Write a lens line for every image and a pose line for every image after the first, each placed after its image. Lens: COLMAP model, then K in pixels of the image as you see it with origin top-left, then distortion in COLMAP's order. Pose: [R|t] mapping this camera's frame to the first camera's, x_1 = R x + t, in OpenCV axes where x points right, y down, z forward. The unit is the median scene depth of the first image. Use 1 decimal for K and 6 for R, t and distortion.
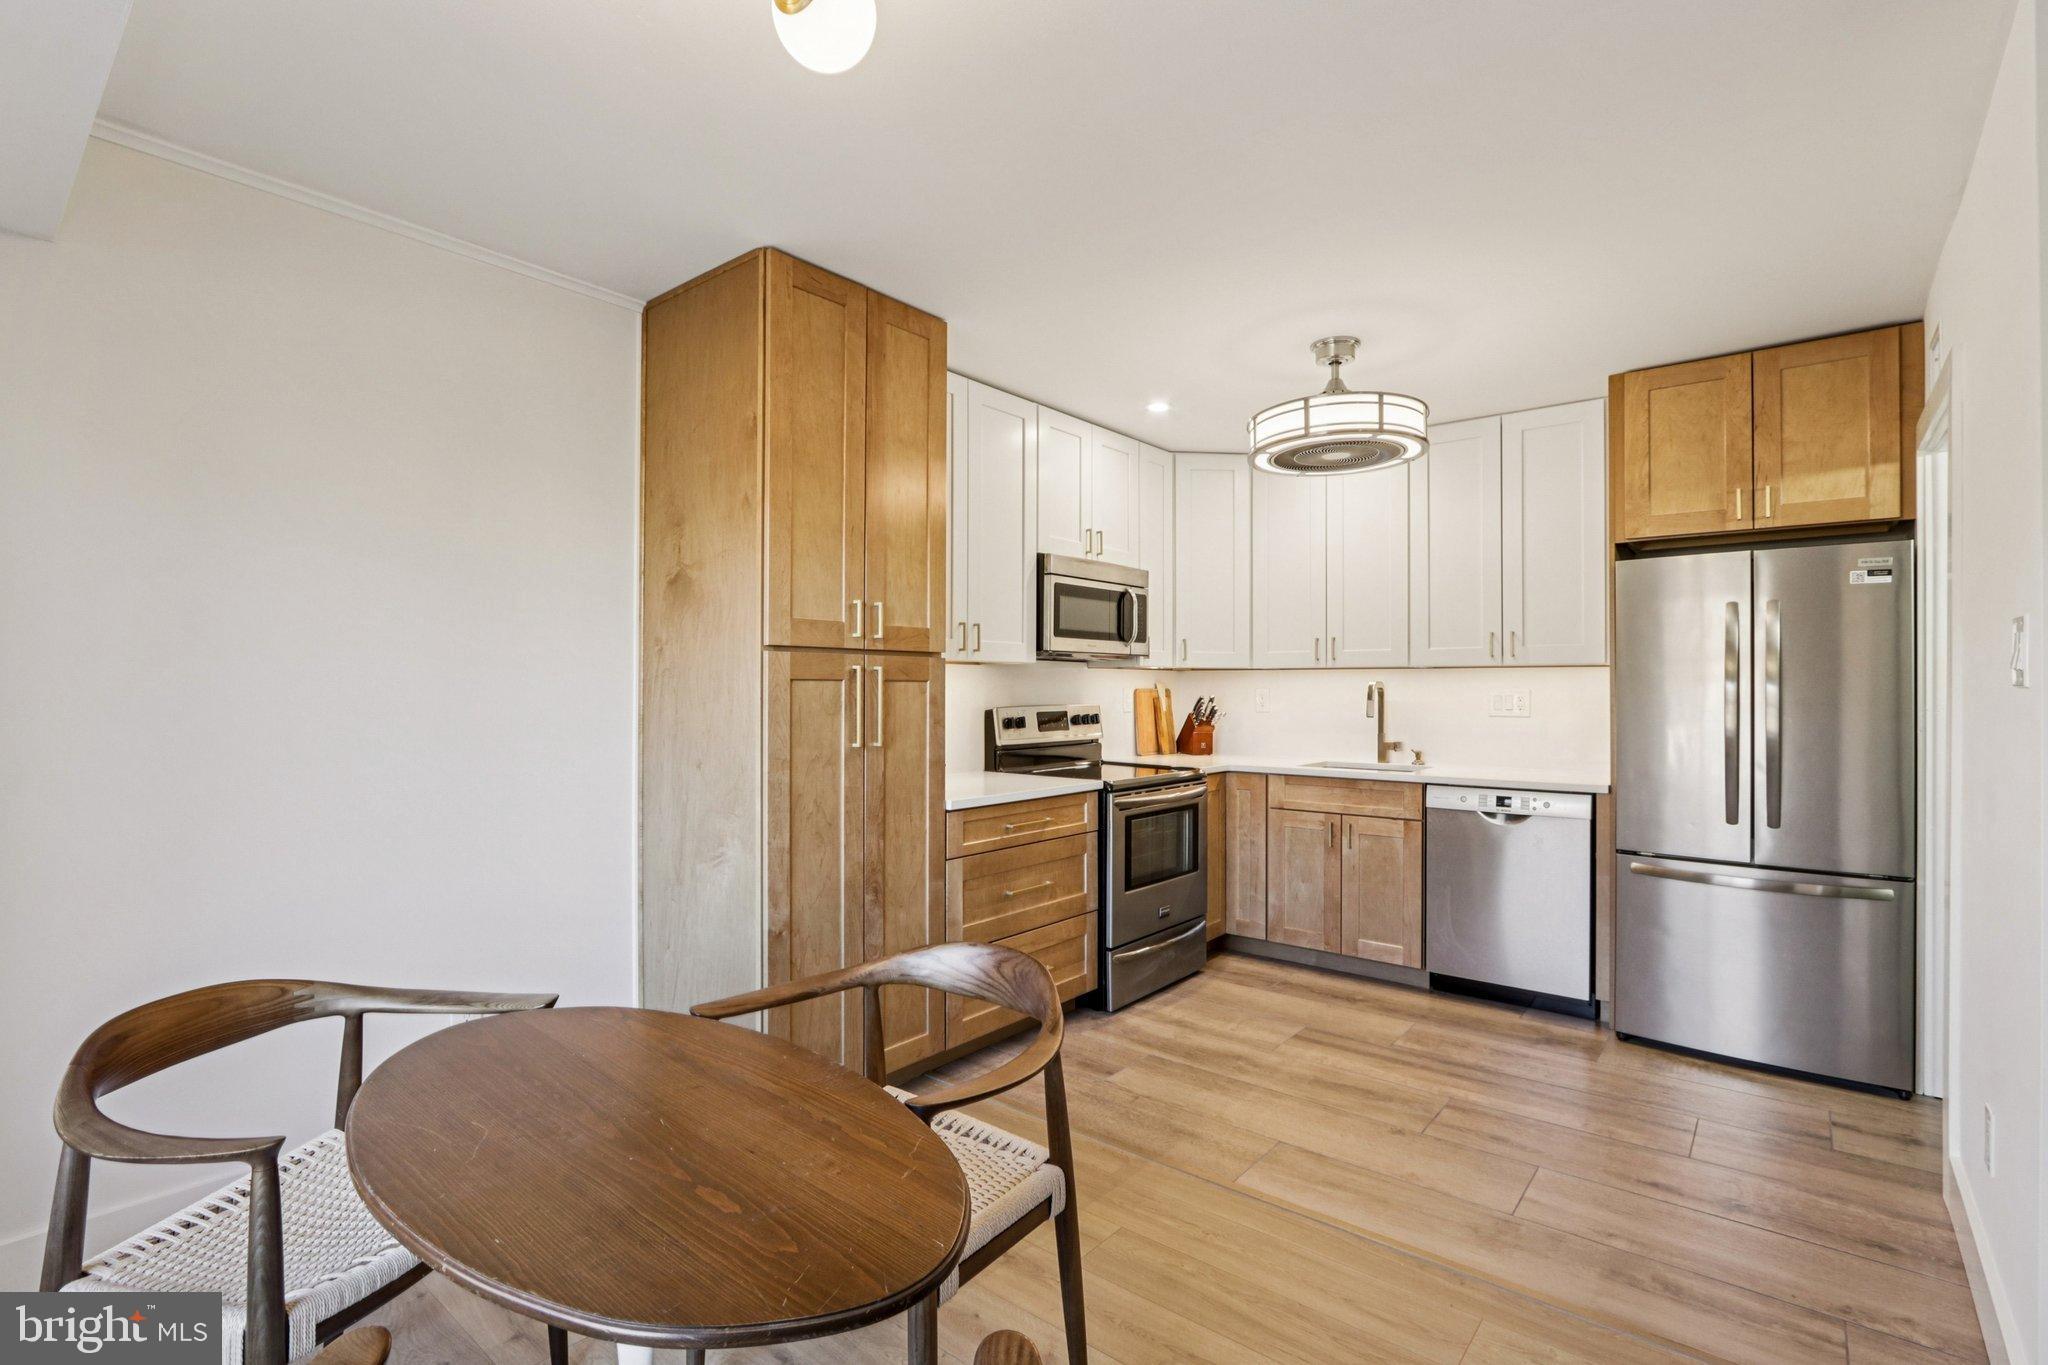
lens RADIAL K [[943.2, 0, 1023.1], [0, 943.2, 683.8], [0, 0, 1]] dist [-0.015897, 0.002858]
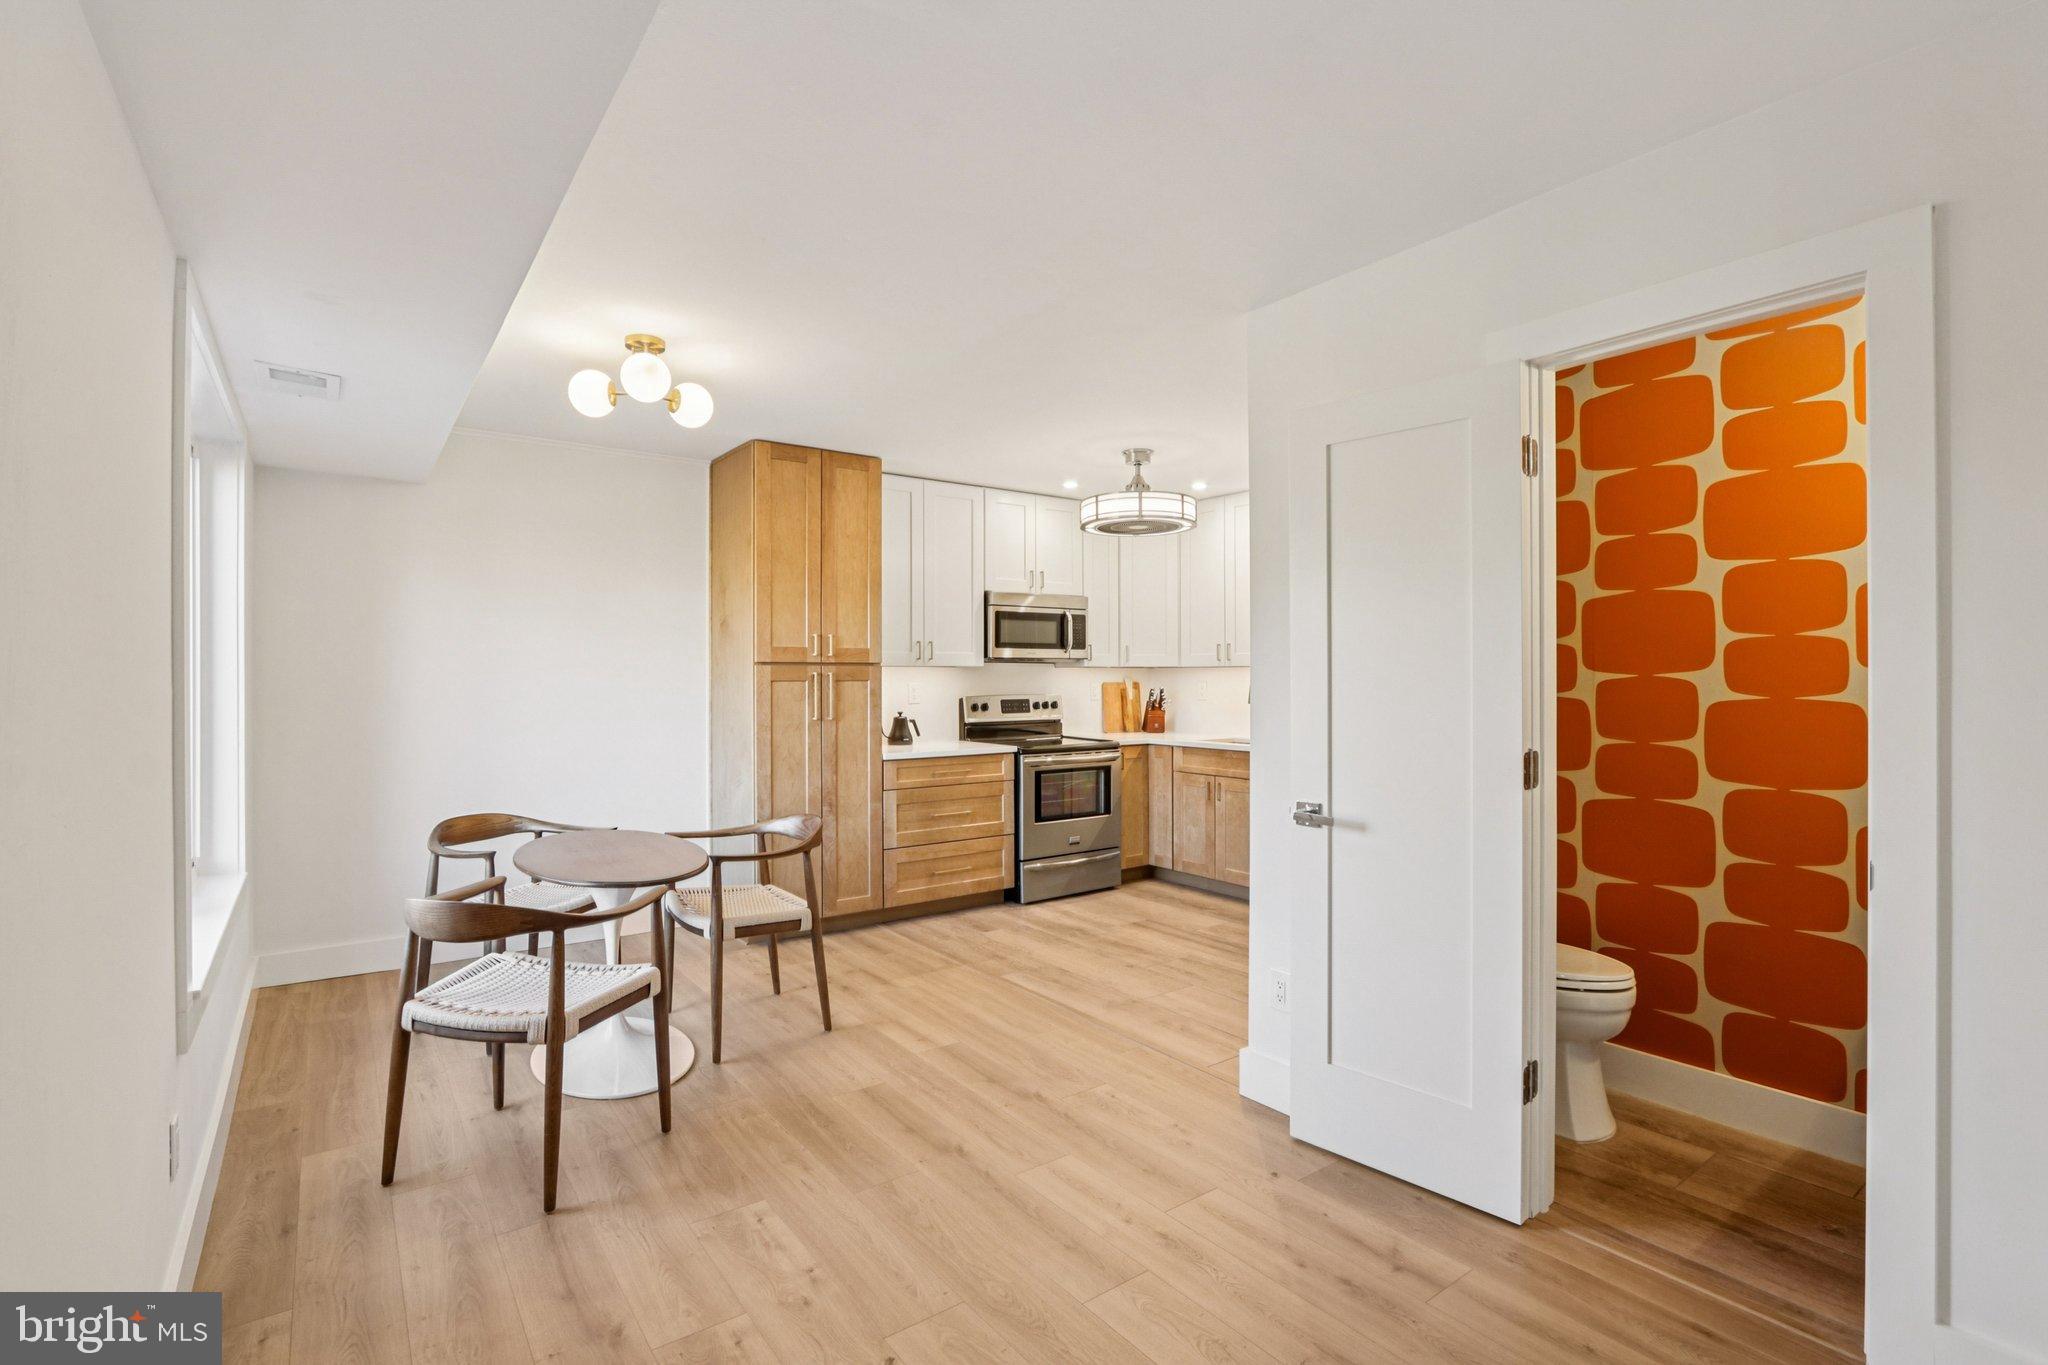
lens RADIAL K [[943.2, 0, 1026.8], [0, 943.2, 681.5], [0, 0, 1]] dist [-0.015897, 0.002858]
pose [[0.971091, -0.002089, -0.238699, 0.492891], [0.004615, 0.999939, 0.010024, -0.014668], [0.238664, -0.010836, 0.971042, -0.465058]]
